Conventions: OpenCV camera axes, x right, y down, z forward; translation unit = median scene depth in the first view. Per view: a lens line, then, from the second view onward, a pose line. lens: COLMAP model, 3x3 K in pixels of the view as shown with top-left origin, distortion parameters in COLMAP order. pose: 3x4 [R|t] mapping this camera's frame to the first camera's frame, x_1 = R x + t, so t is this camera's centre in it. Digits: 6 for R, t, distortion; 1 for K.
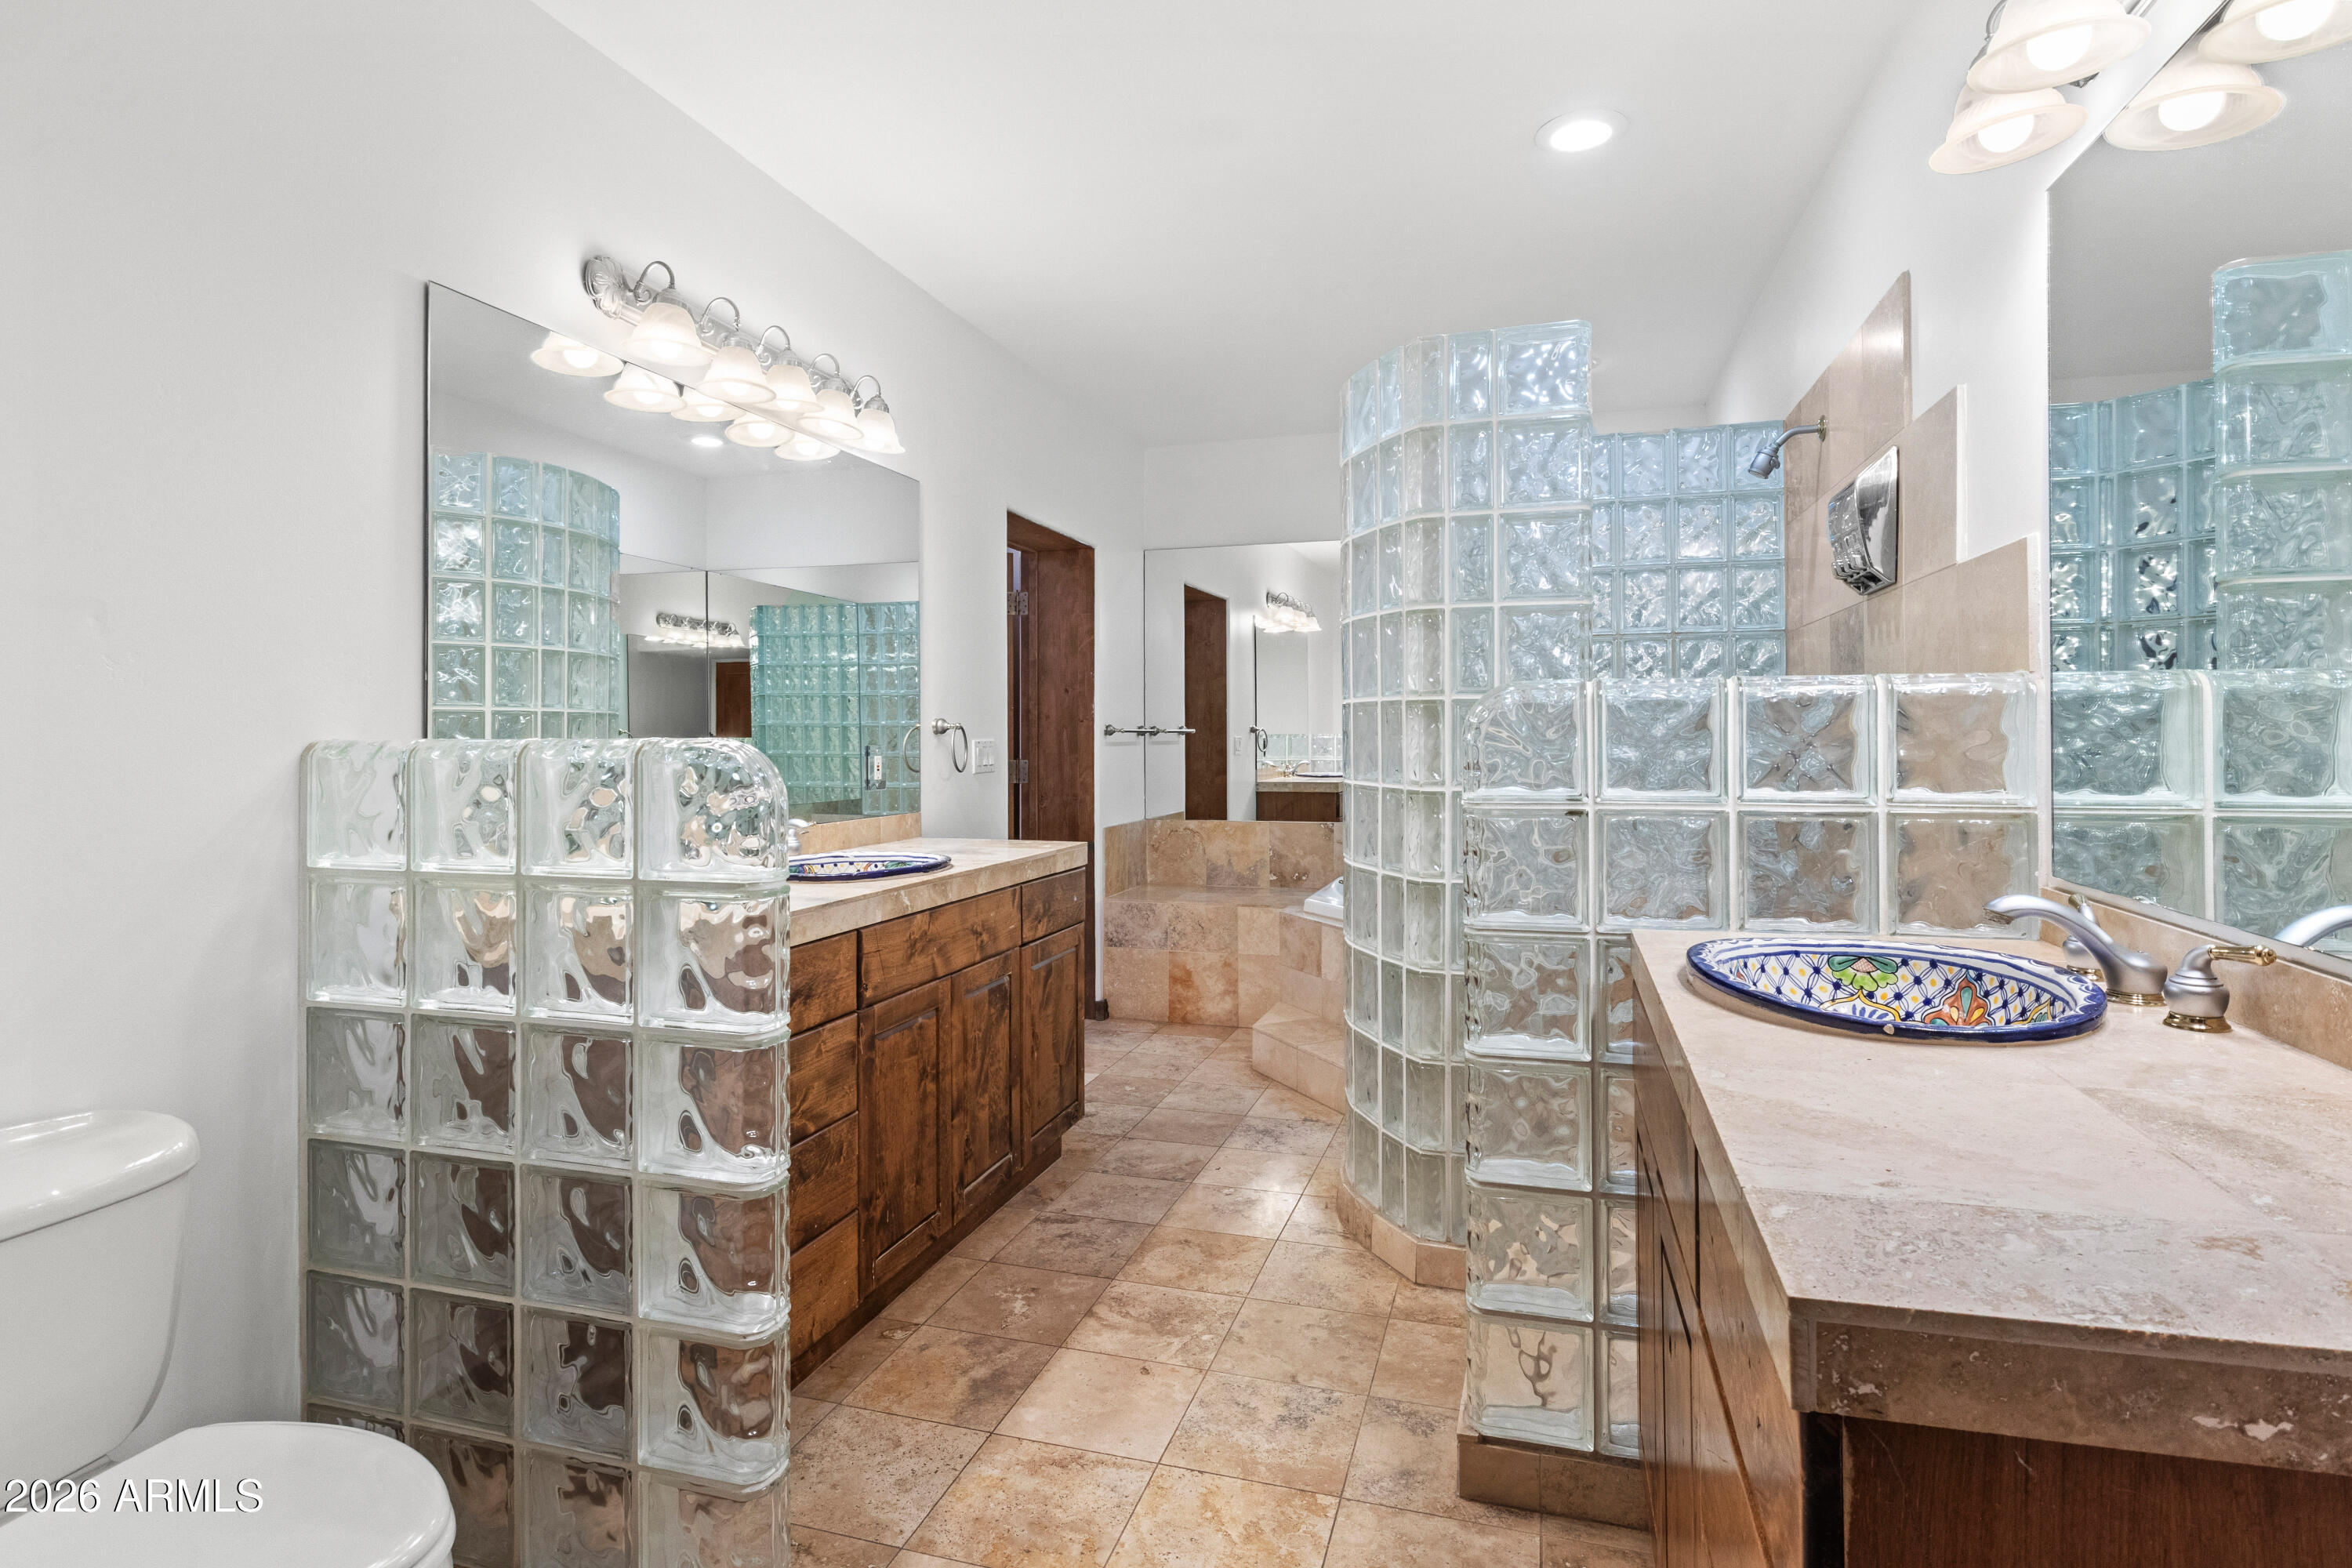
lens RADIAL K [[1182.8, 0, 1177.8], [0, 1182.8, 765.0], [0, 0, 1]] dist [0.002730, 0.000175]
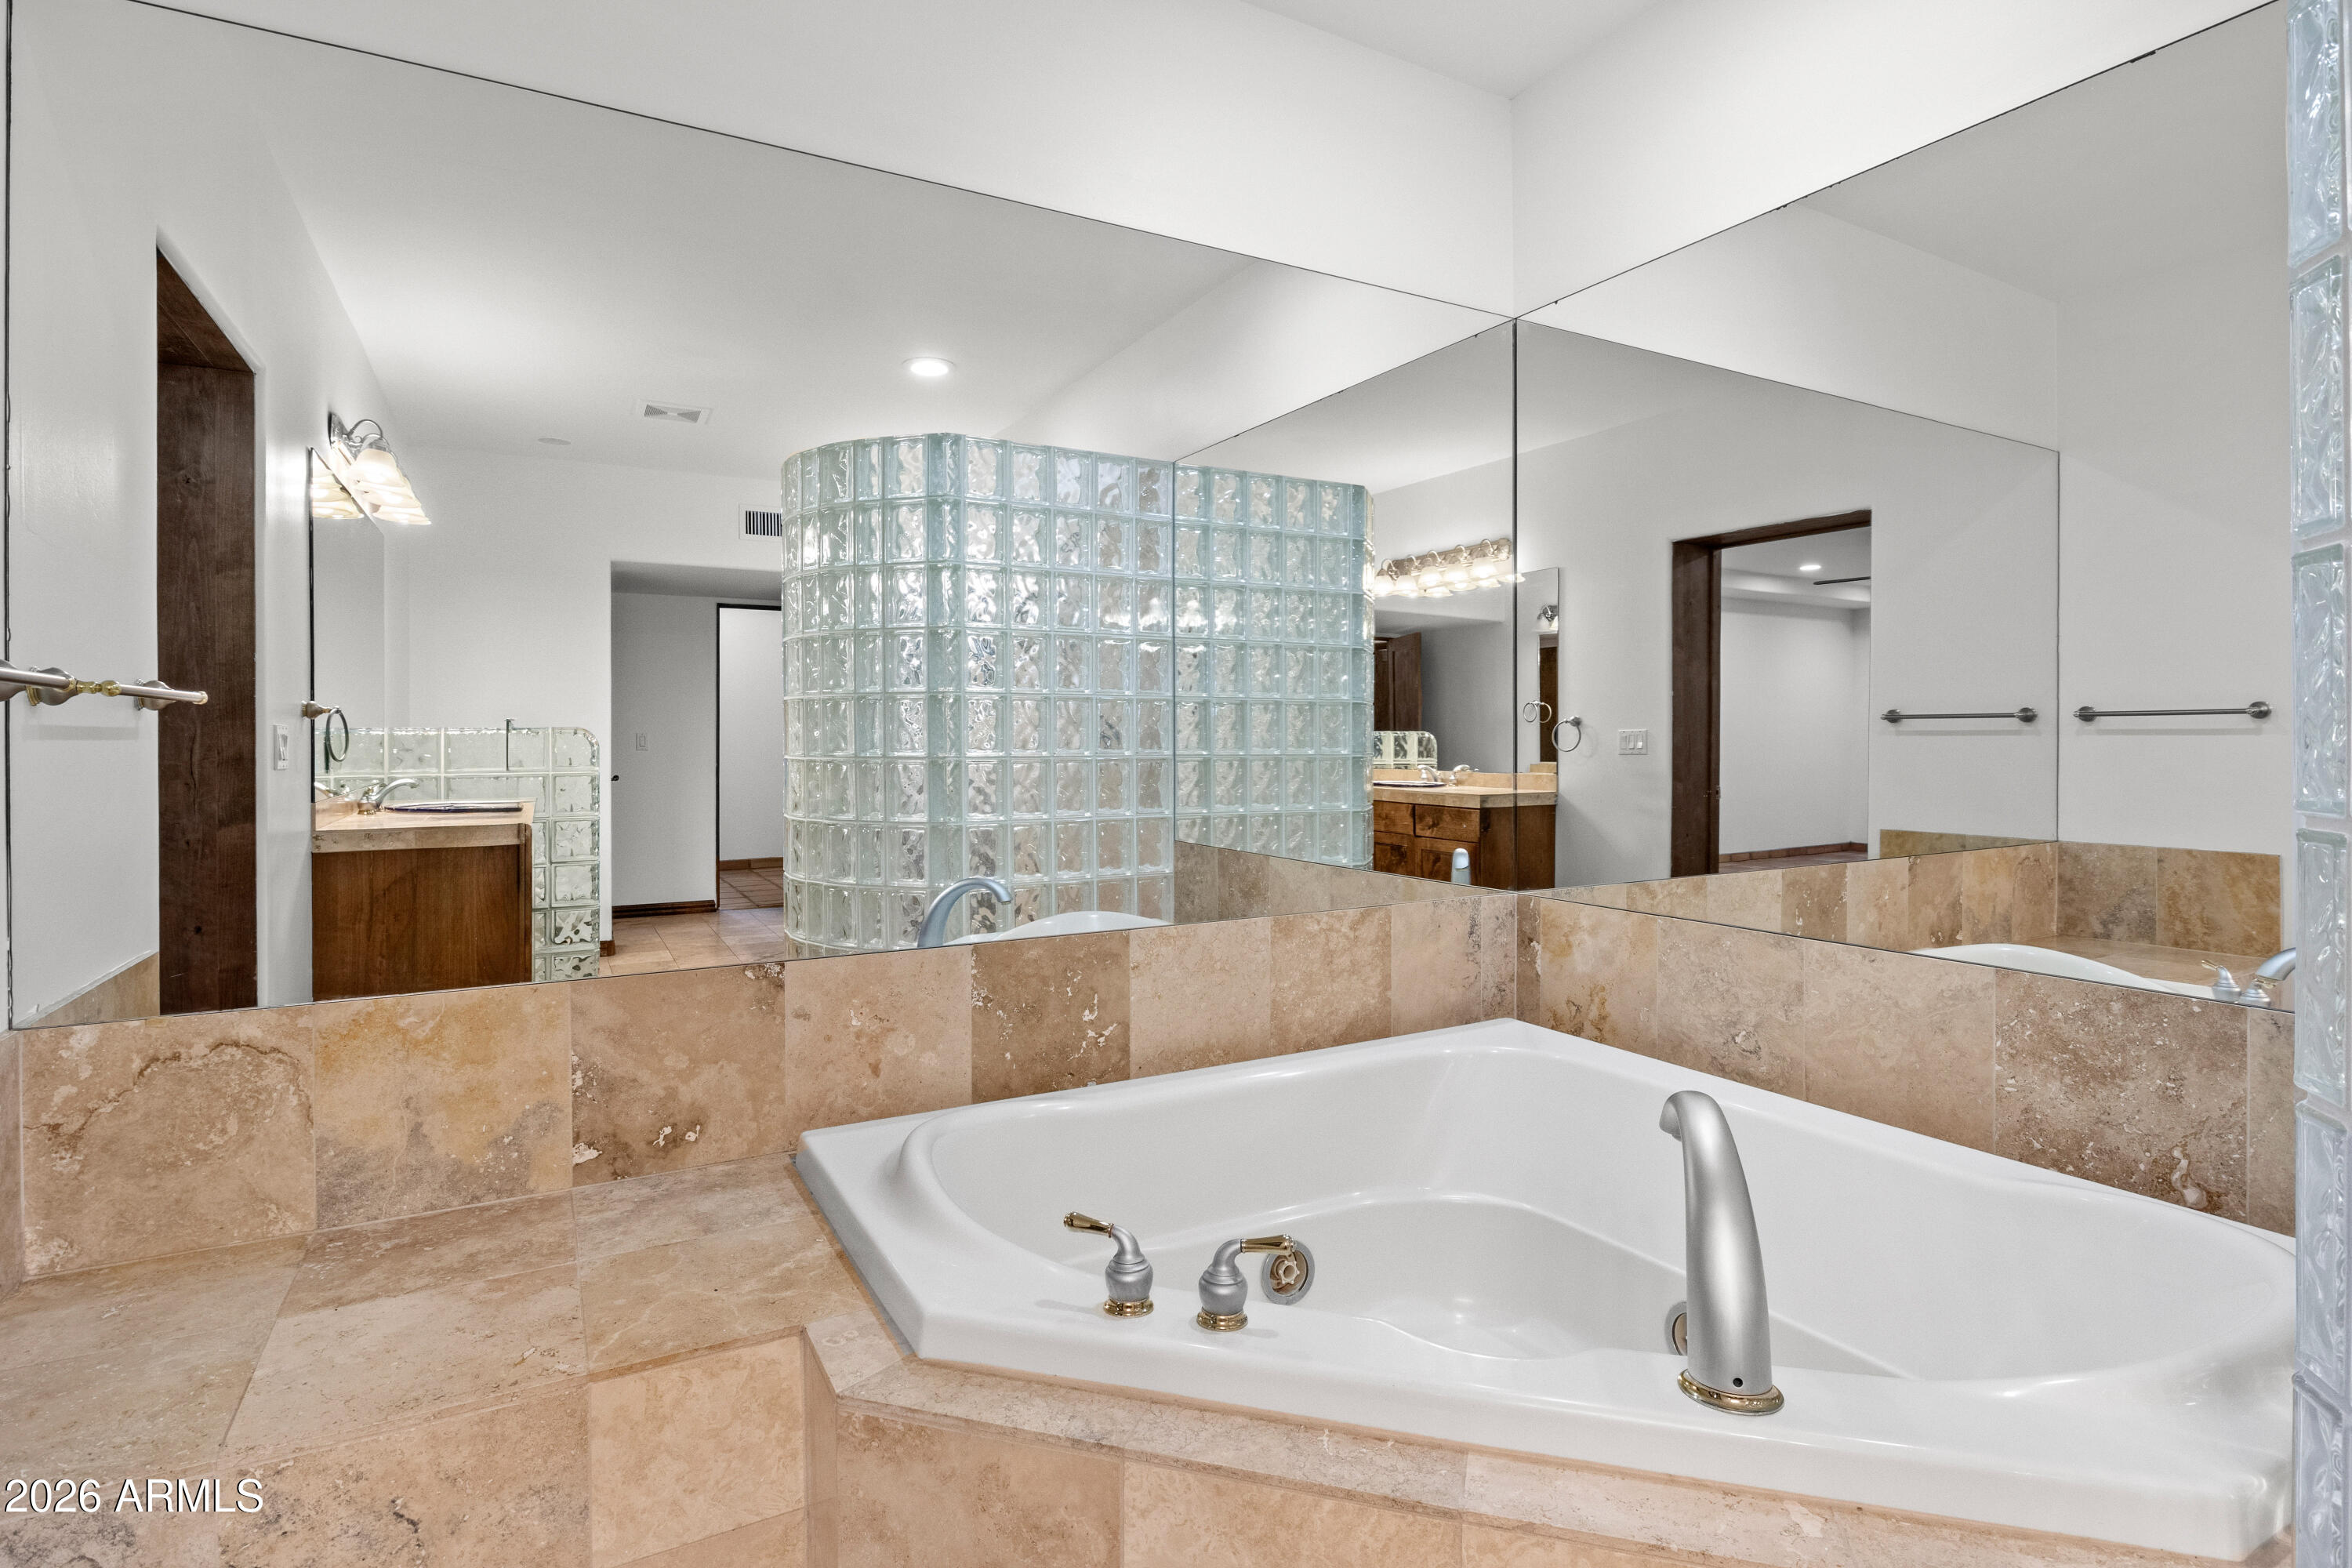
lens RADIAL K [[1182.8, 0, 1181.4], [0, 1182.8, 763.4], [0, 0, 1]] dist [0.002730, 0.000175]
pose [[0.692938, -0.009480, 0.720935, -0.036496], [0.013737, 0.999906, -0.000055, -0.008118], [-0.720866, 0.009941, 0.693003, 0.650427]]
